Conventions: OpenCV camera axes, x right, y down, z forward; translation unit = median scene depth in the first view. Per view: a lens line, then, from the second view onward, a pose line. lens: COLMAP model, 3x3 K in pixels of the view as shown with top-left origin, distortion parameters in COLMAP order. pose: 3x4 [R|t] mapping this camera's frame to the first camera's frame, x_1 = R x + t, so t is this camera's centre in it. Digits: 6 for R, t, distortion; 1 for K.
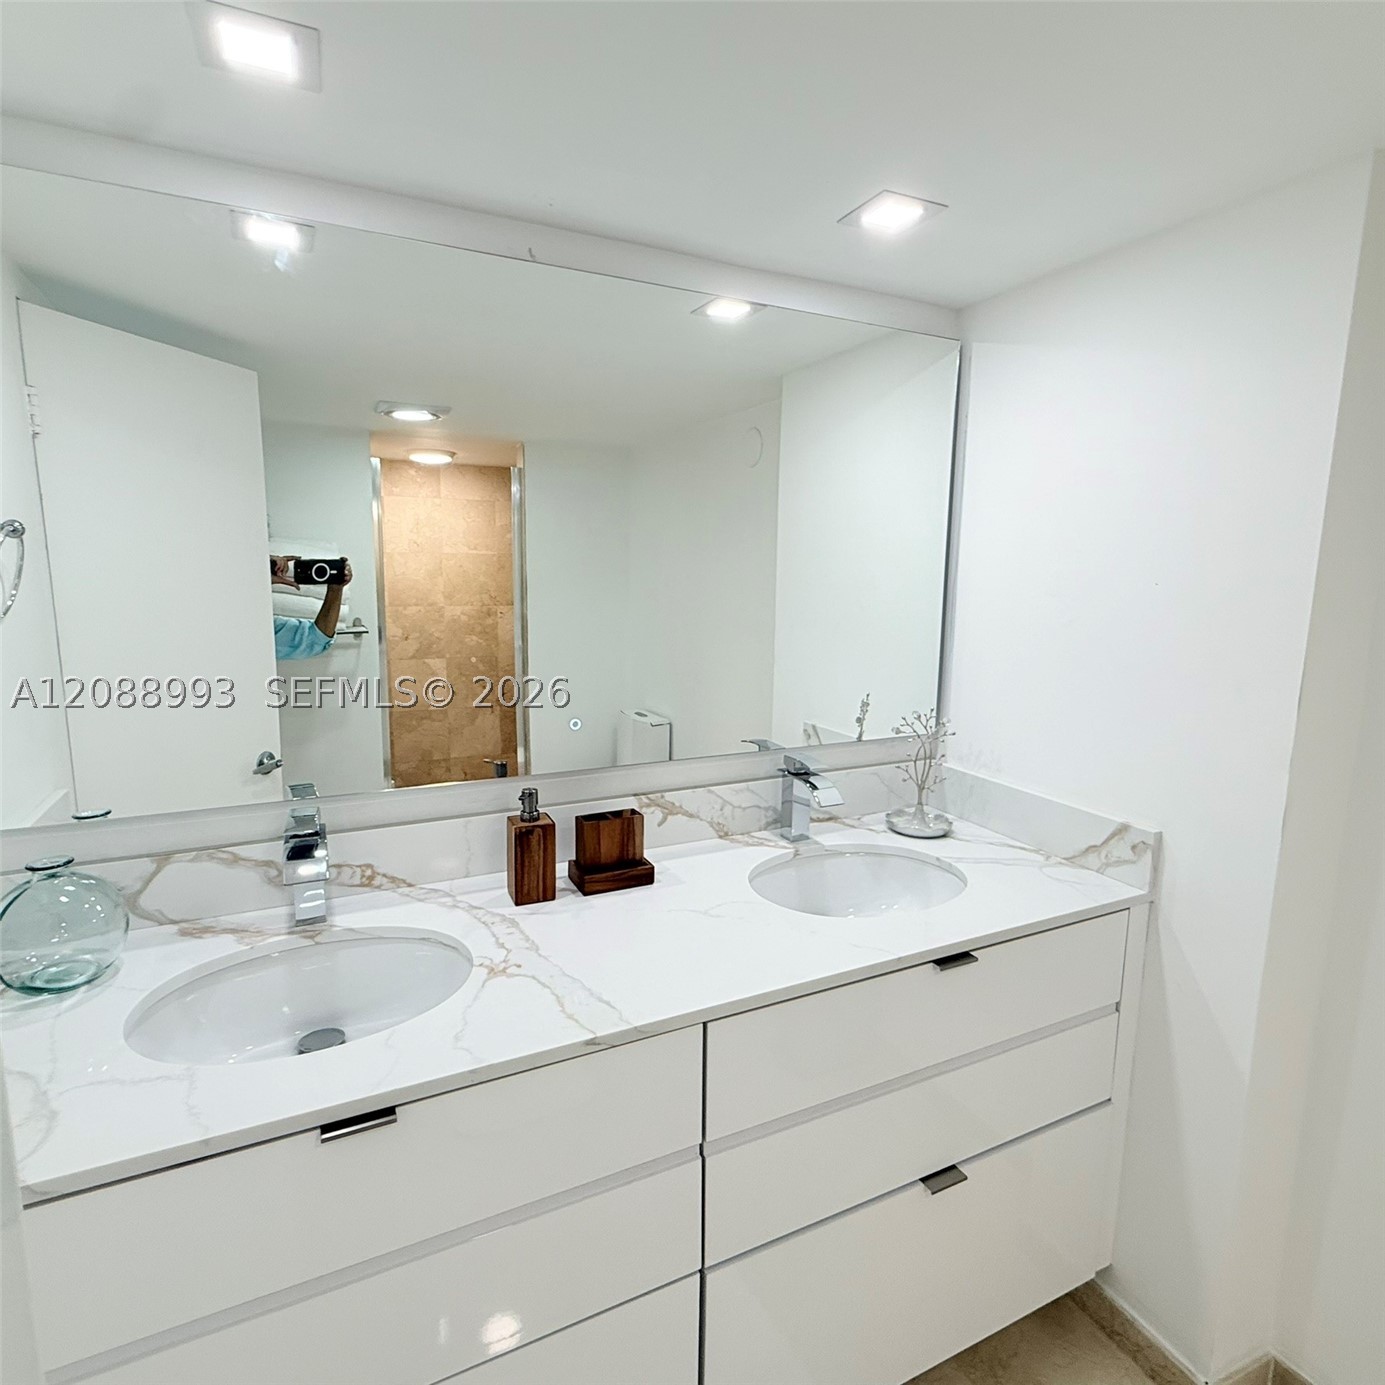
lens RADIAL K [[797.7, 0, 692.5], [0, 797.7, 692.5], [0, 0, 1]] dist [-0.015653, 0.000601]
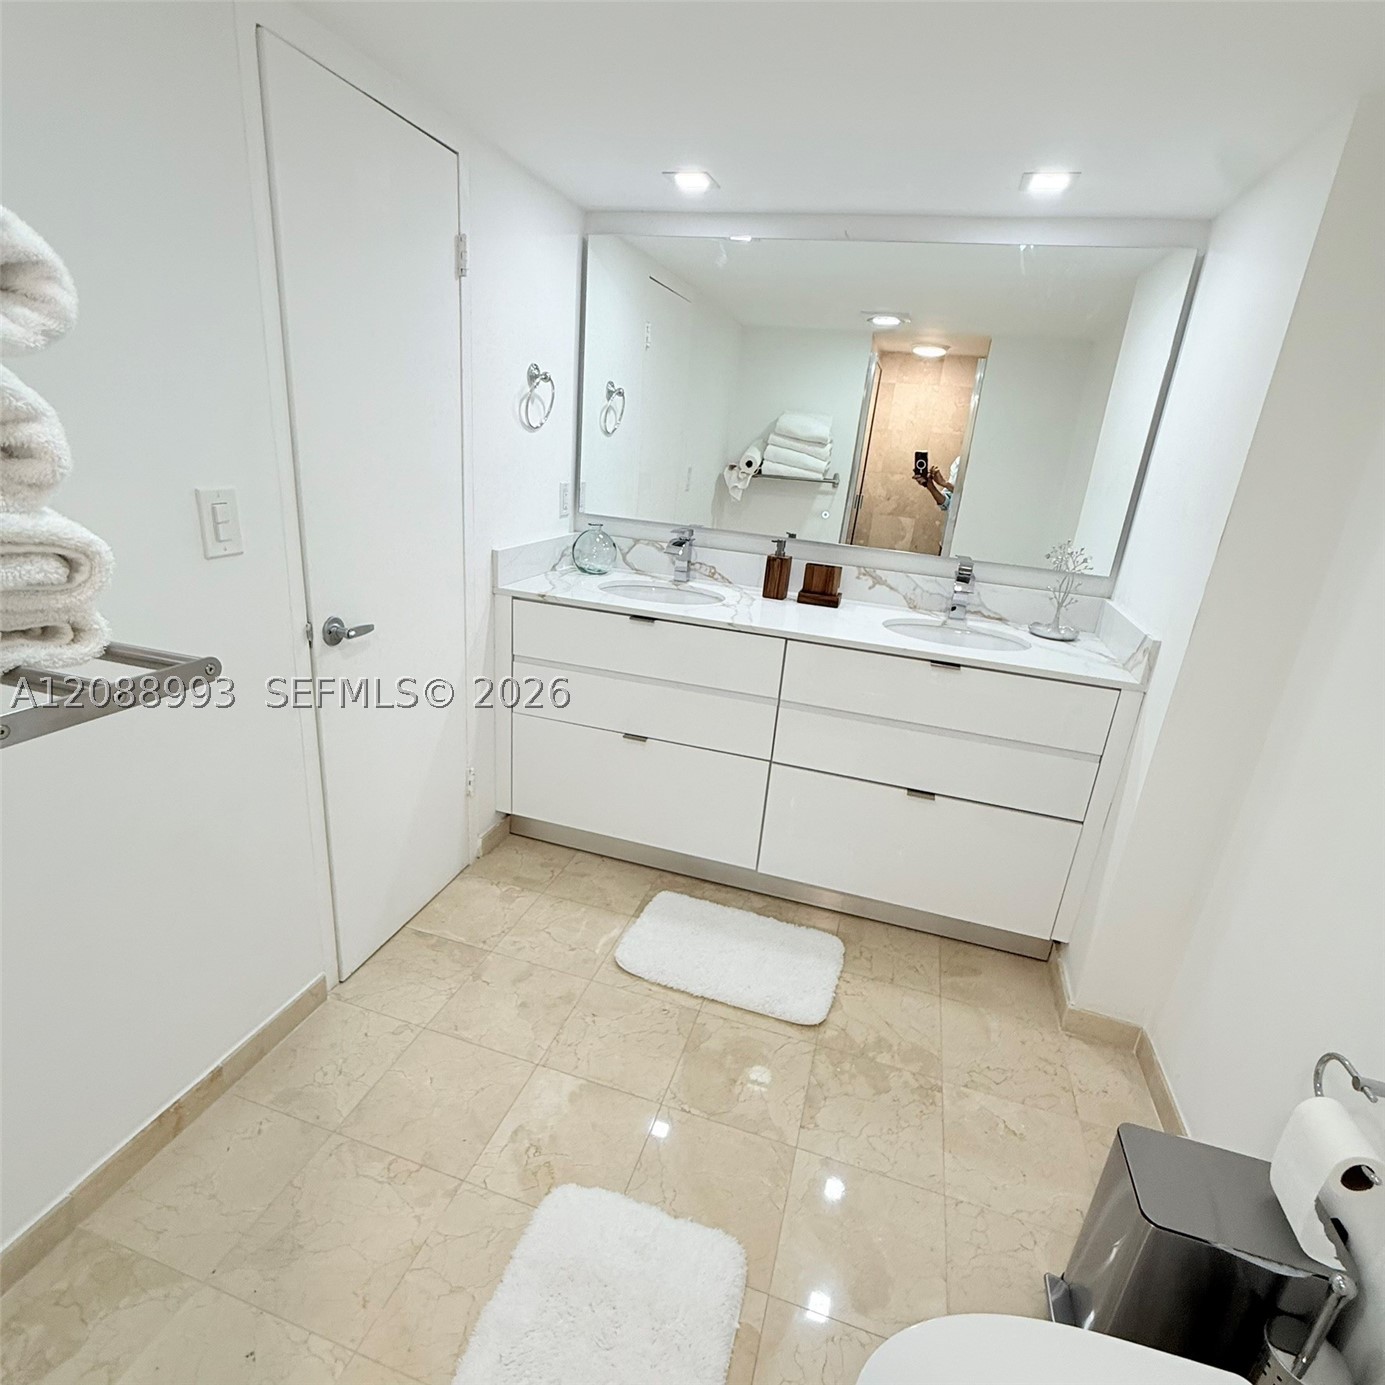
lens RADIAL K [[757.2, 0, 692.5], [0, 757.2, 692.5], [0, 0, 1]] dist [0.034252, 0.000049]
pose [[0.738076, 0.265551, -0.620263, 0.742995], [-0.176806, 0.963290, 0.202022, 0.121373], [0.651140, -0.039441, 0.757932, -0.472194]]
